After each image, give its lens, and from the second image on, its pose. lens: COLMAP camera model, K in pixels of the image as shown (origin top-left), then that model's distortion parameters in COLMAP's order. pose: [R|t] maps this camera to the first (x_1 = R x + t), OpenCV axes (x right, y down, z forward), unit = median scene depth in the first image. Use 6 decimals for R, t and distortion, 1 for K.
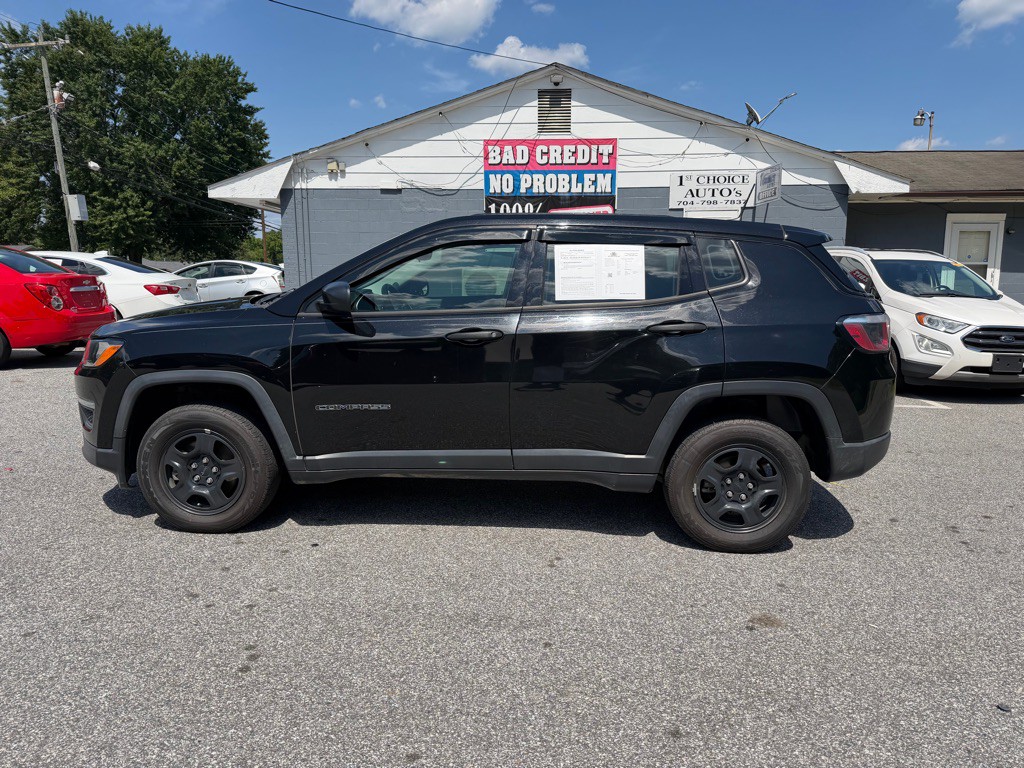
lens RADIAL K [[708.0, 0, 515.3], [0, 708.0, 402.9], [0, 0, 1]] dist [0.082506, -0.117750]
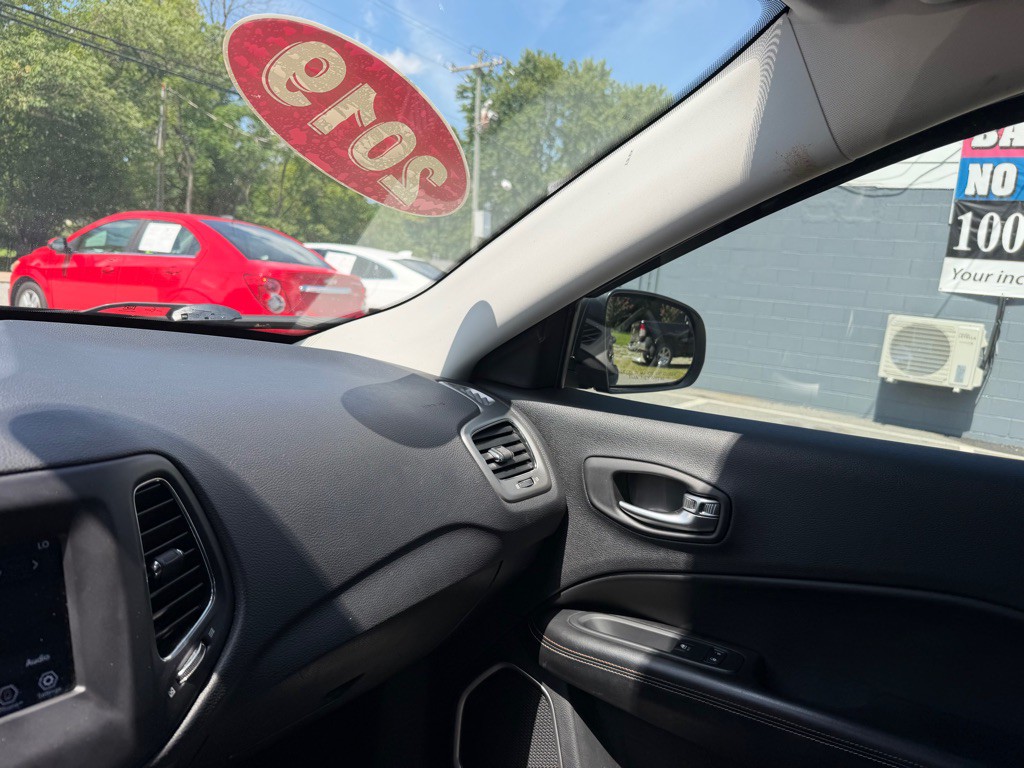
lens RADIAL K [[730.6, 0, 512.2], [0, 730.6, 392.1], [0, 0, 1]] dist [-0.012395, 0.001059]
pose [[0.850419, 0.155389, -0.502635, -0.027368], [-0.189564, 0.981717, -0.017231, -0.054314], [0.490768, 0.109935, 0.864327, 0.318843]]
